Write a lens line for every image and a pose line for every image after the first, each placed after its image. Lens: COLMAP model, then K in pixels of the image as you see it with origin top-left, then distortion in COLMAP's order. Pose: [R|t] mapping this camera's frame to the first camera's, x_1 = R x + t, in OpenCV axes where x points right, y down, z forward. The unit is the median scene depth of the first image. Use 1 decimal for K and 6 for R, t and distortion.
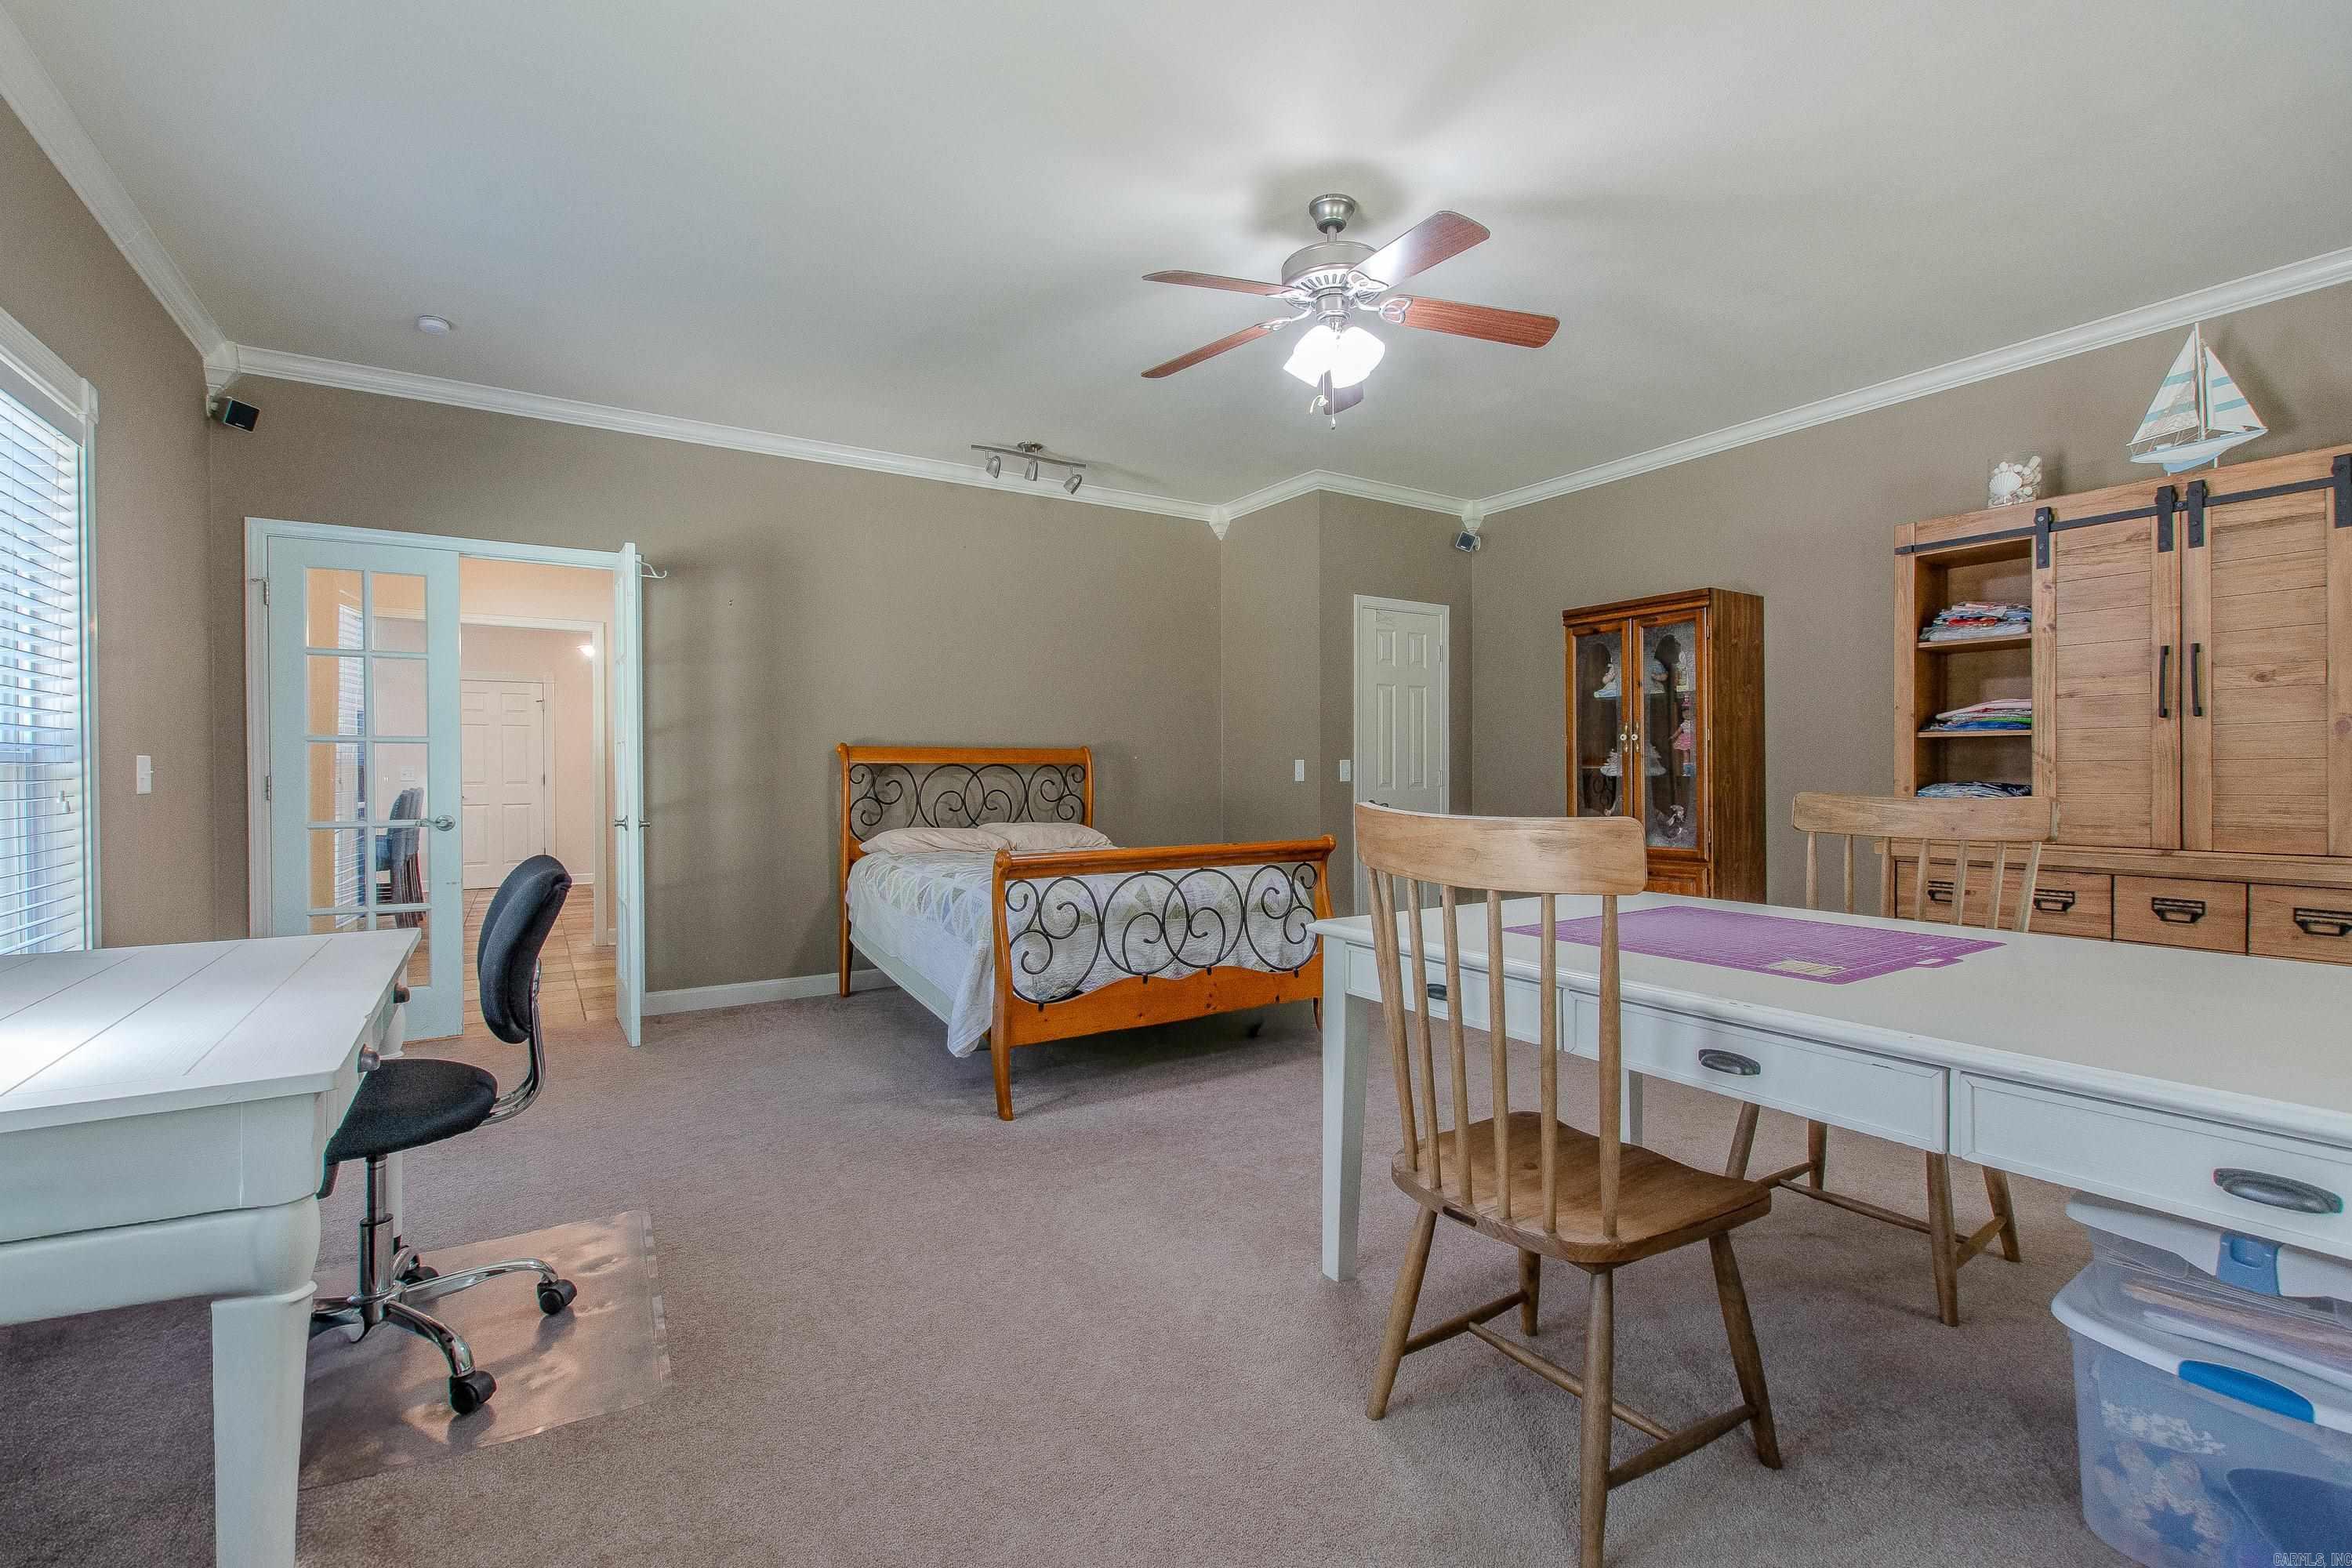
lens RADIAL K [[1022.2, 0, 1178.6], [0, 1022.2, 779.5], [0, 0, 1]] dist [0.002661, -0.000206]
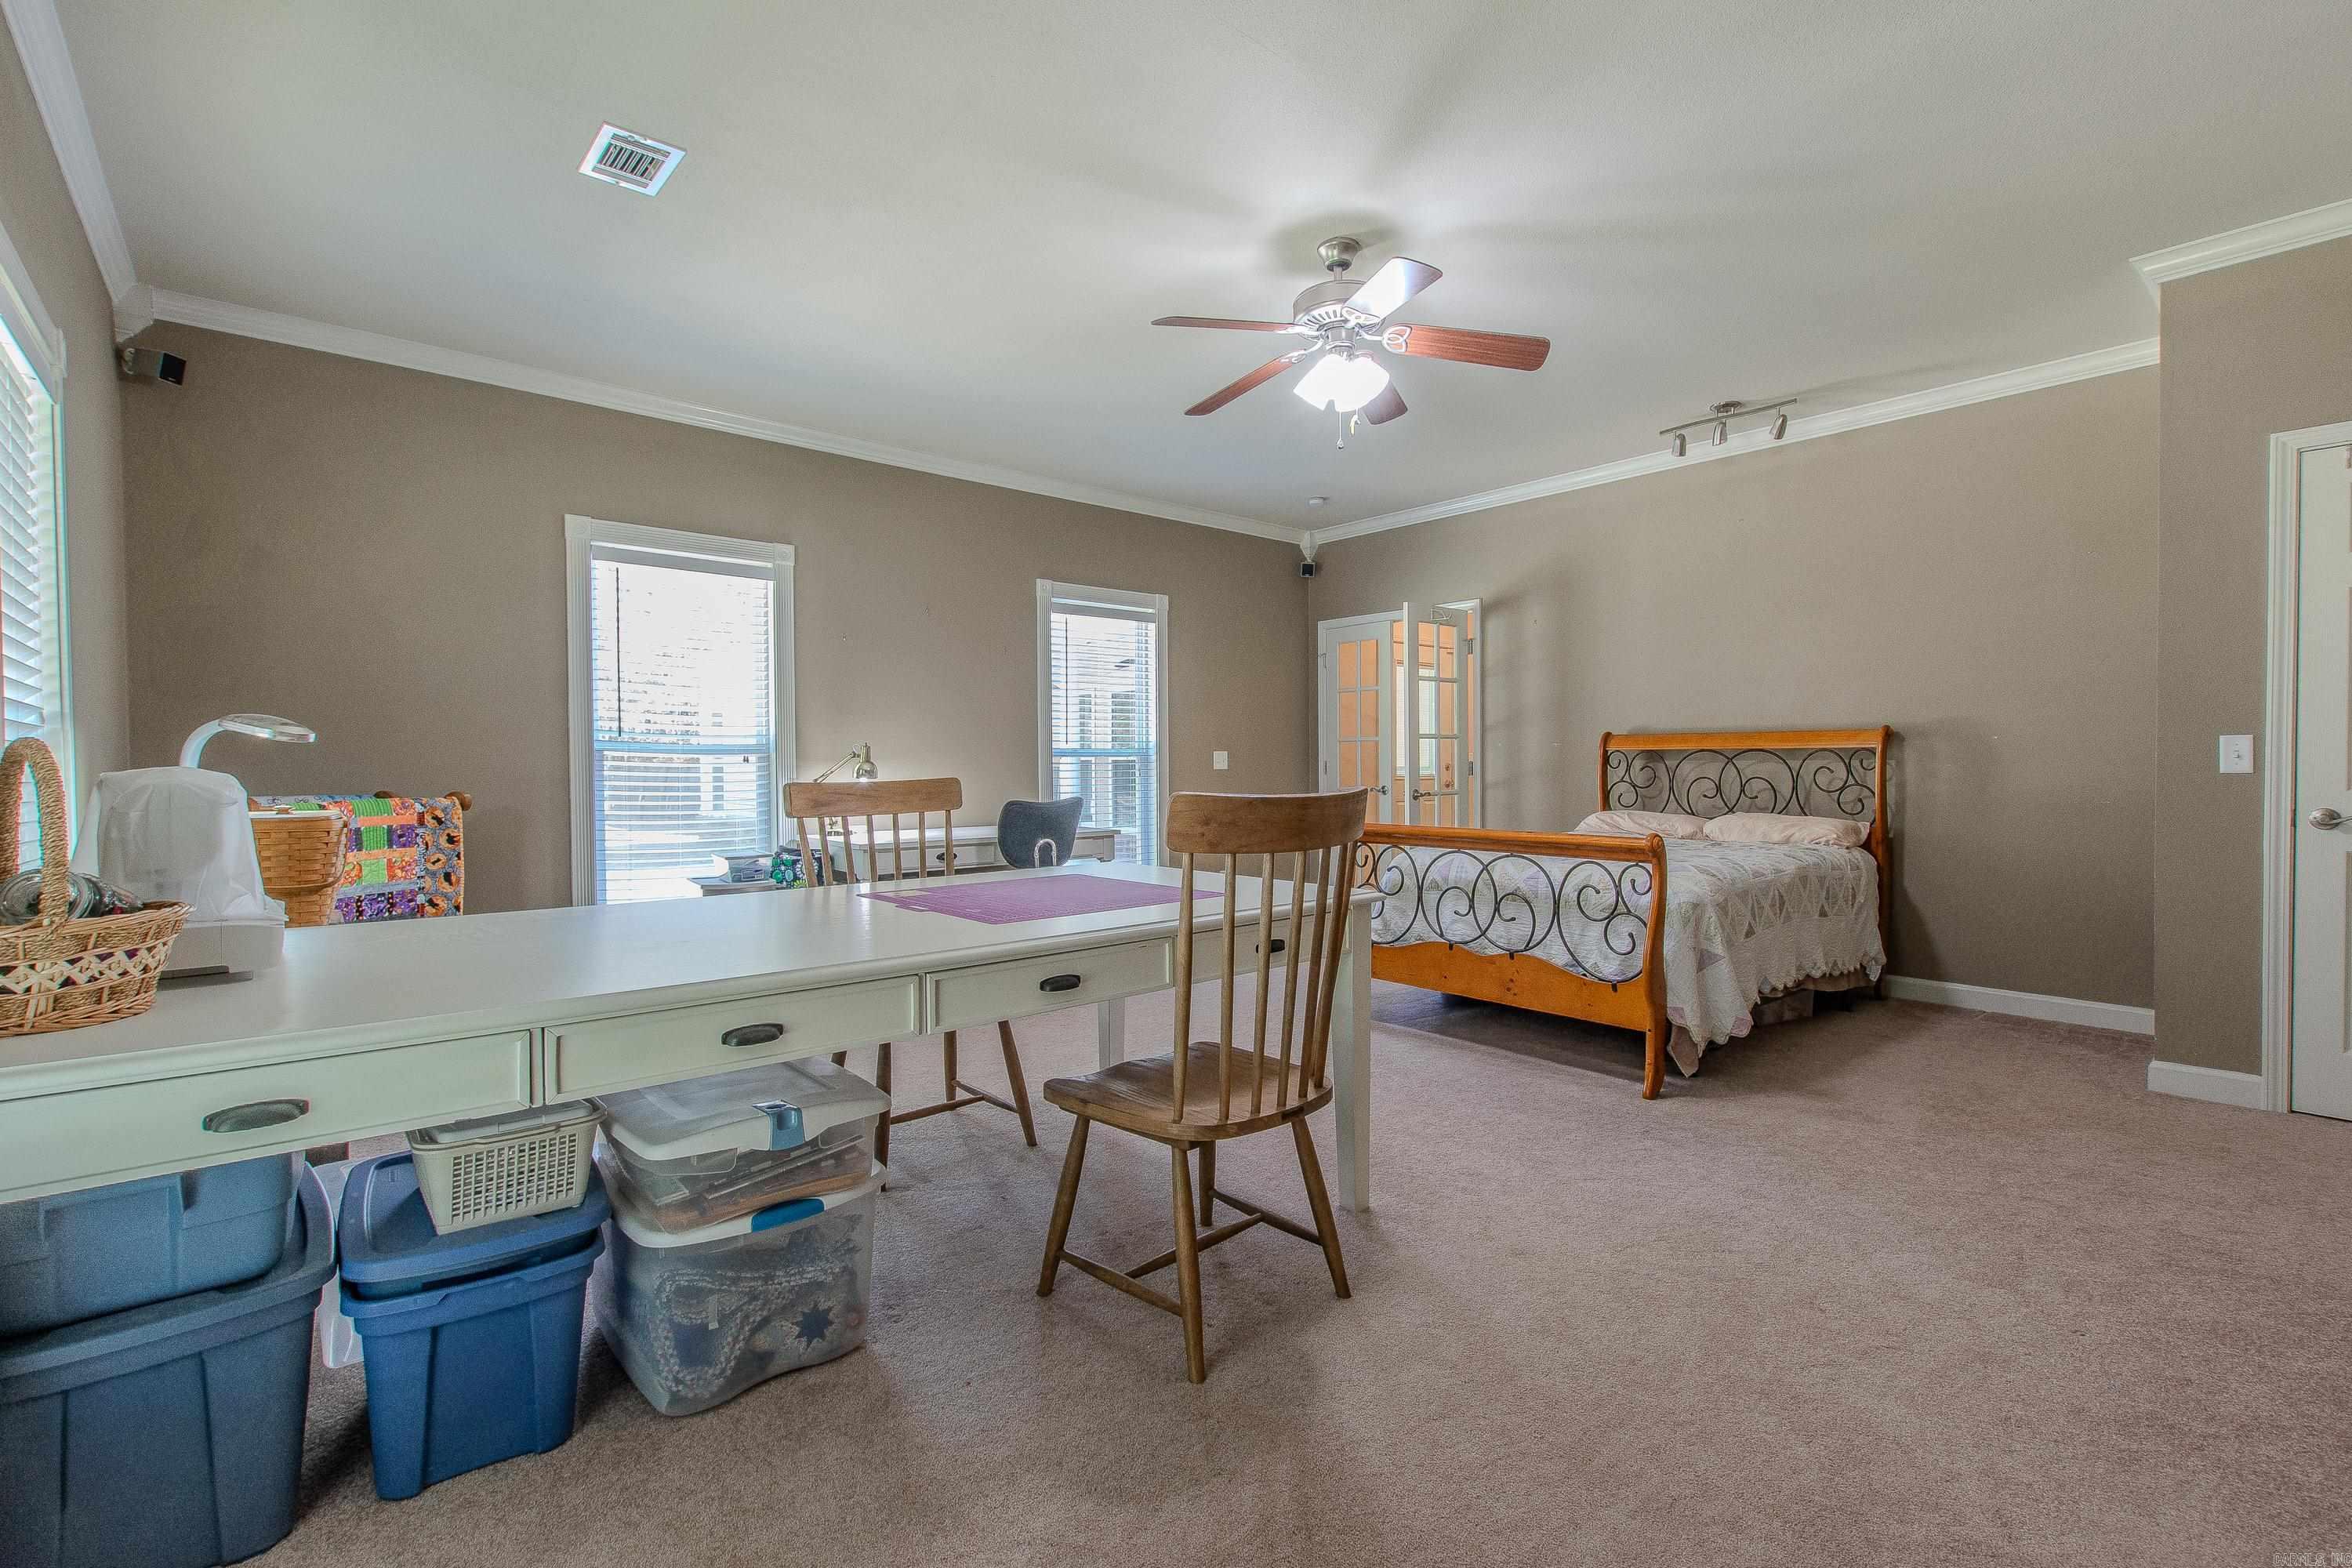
lens RADIAL K [[1022.2, 0, 1178.6], [0, 1022.2, 779.5], [0, 0, 1]] dist [0.002661, -0.000206]
pose [[0.156073, 0.019936, -0.987544, 0.953588], [-0.005358, 0.999799, 0.019336, -0.004994], [0.987731, 0.002274, 0.156148, 0.502345]]
